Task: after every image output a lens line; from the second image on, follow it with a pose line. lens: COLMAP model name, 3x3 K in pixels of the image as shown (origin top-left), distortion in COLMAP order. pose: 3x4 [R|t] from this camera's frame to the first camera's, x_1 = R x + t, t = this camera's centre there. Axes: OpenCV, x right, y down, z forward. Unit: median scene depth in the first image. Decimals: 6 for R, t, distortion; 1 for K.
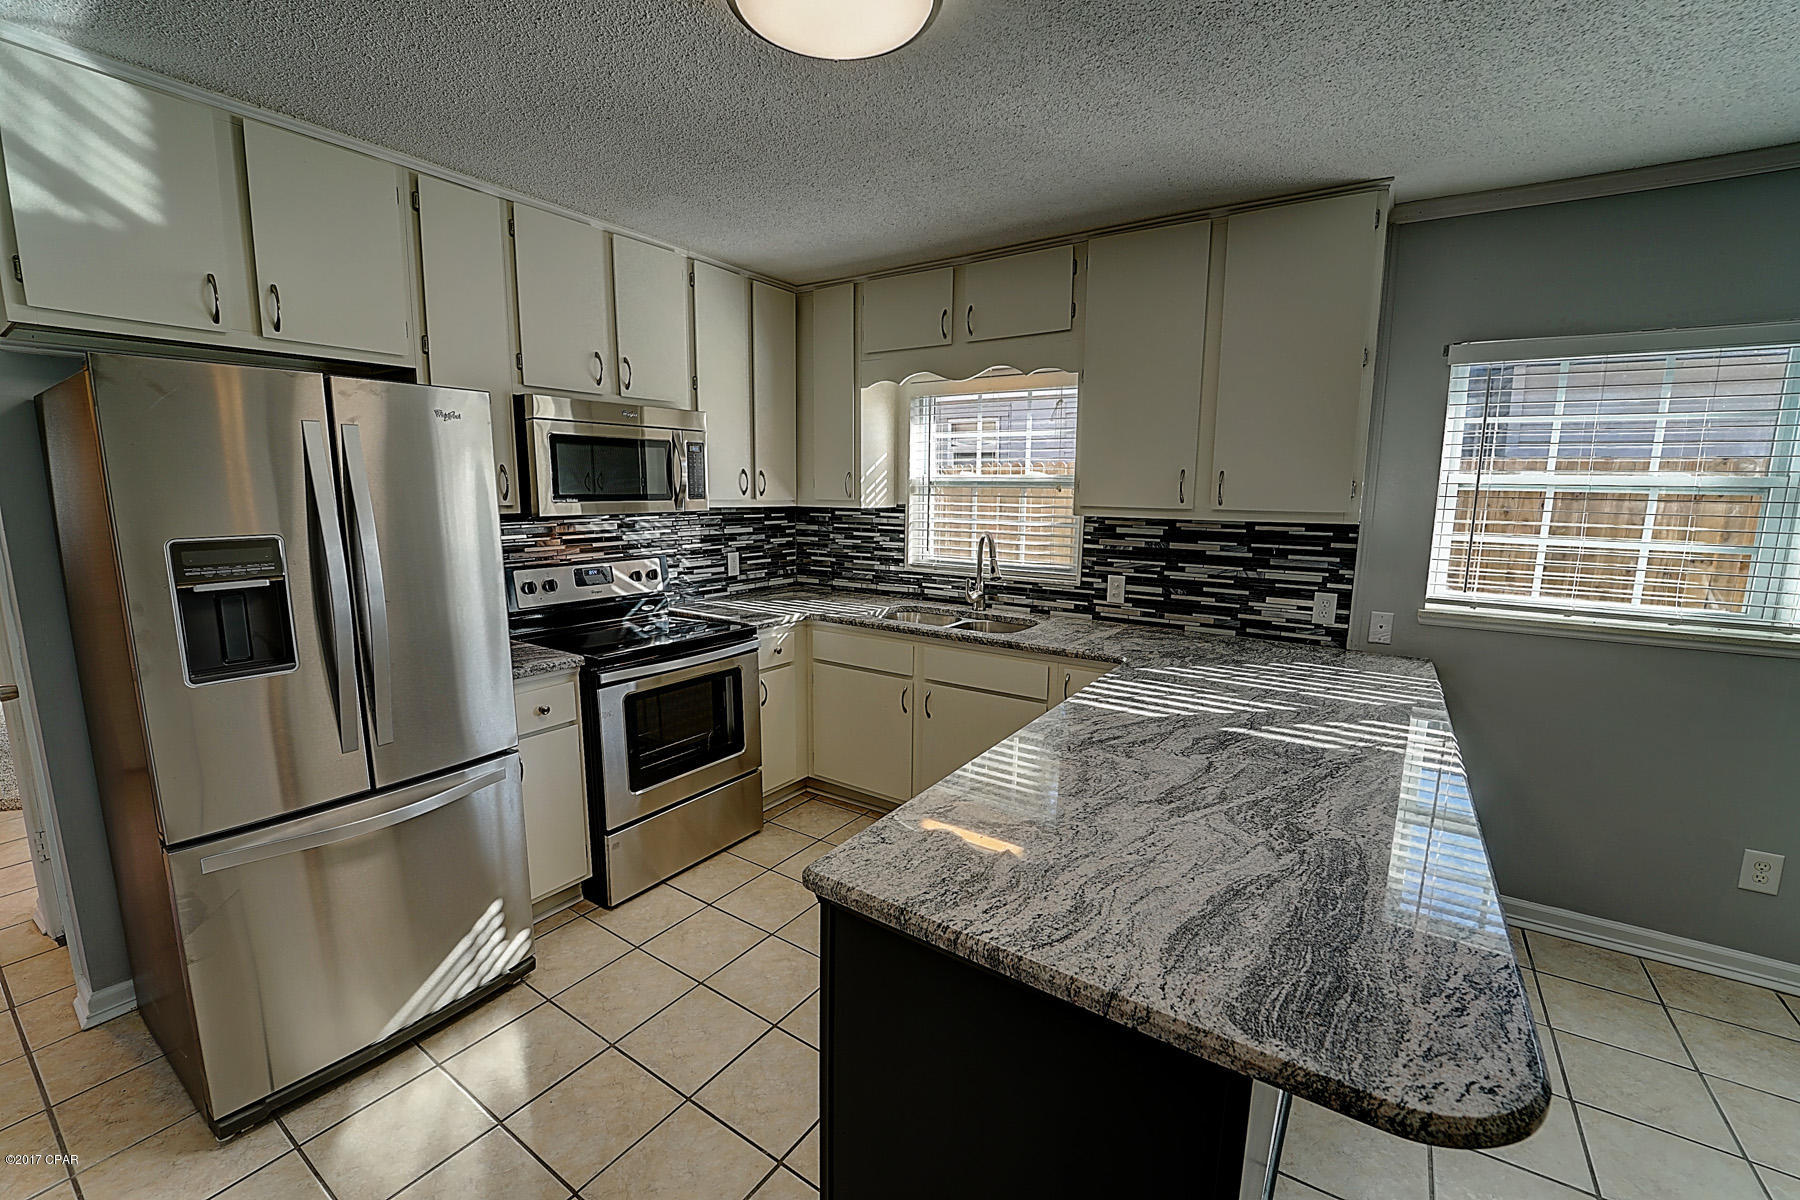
lens RADIAL K [[734.7, 0, 900.9], [0, 734.7, 600.6], [0, 0, 1]] dist [-0.013761, 0.000960]
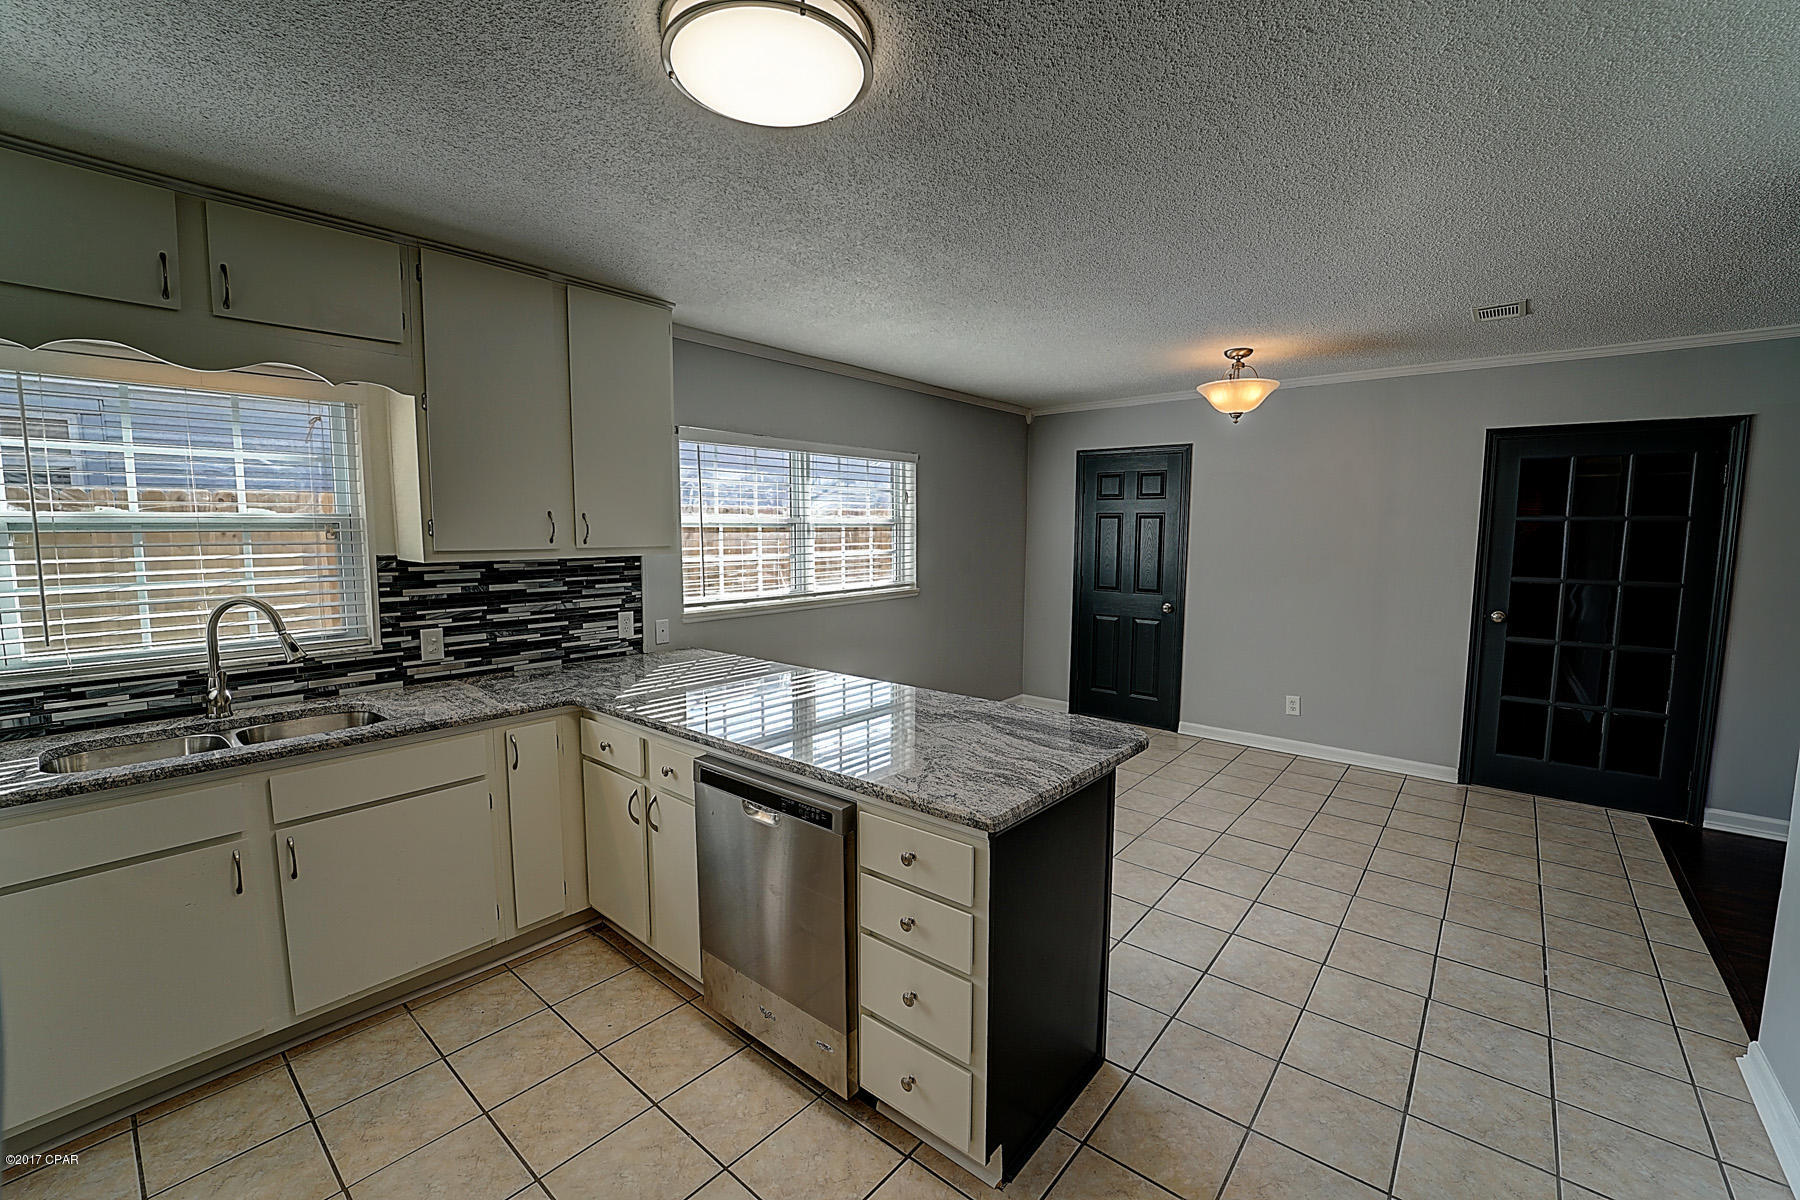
lens RADIAL K [[734.7, 0, 906.8], [0, 734.7, 597.2], [0, 0, 1]] dist [-0.013761, 0.000960]
pose [[0.115724, -0.104517, 0.987767, -0.509526], [0.155184, 0.984139, 0.085952, -0.059519], [-0.981084, 0.143339, 0.130108, 0.332000]]
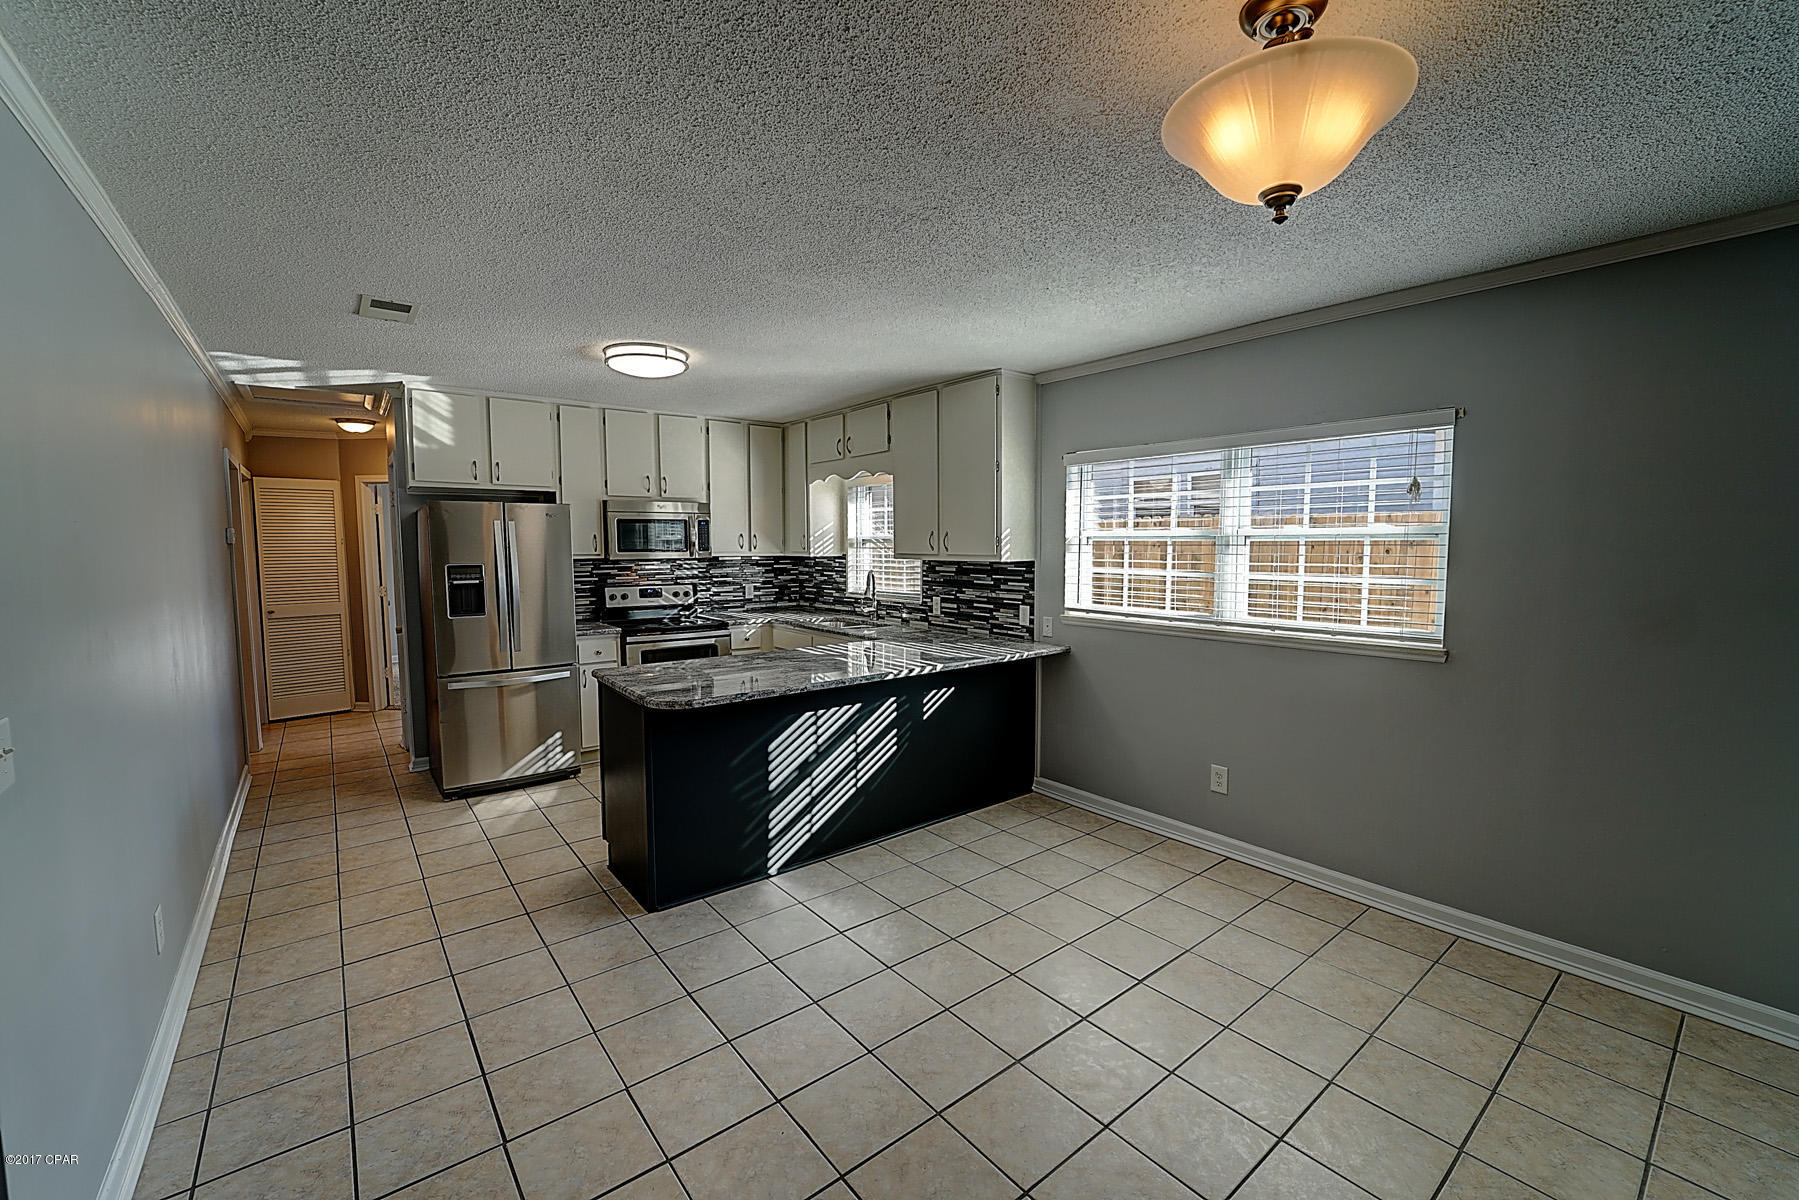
lens RADIAL K [[734.2, 0, 910.0], [0, 734.2, 596.7], [0, 0, 1]] dist [-0.013761, 0.000960]
pose [[0.953780, 0.010213, -0.300333, 0.731219], [-0.034524, 0.996529, -0.075751, 0.089350], [0.298516, 0.082619, 0.950822, -0.534131]]
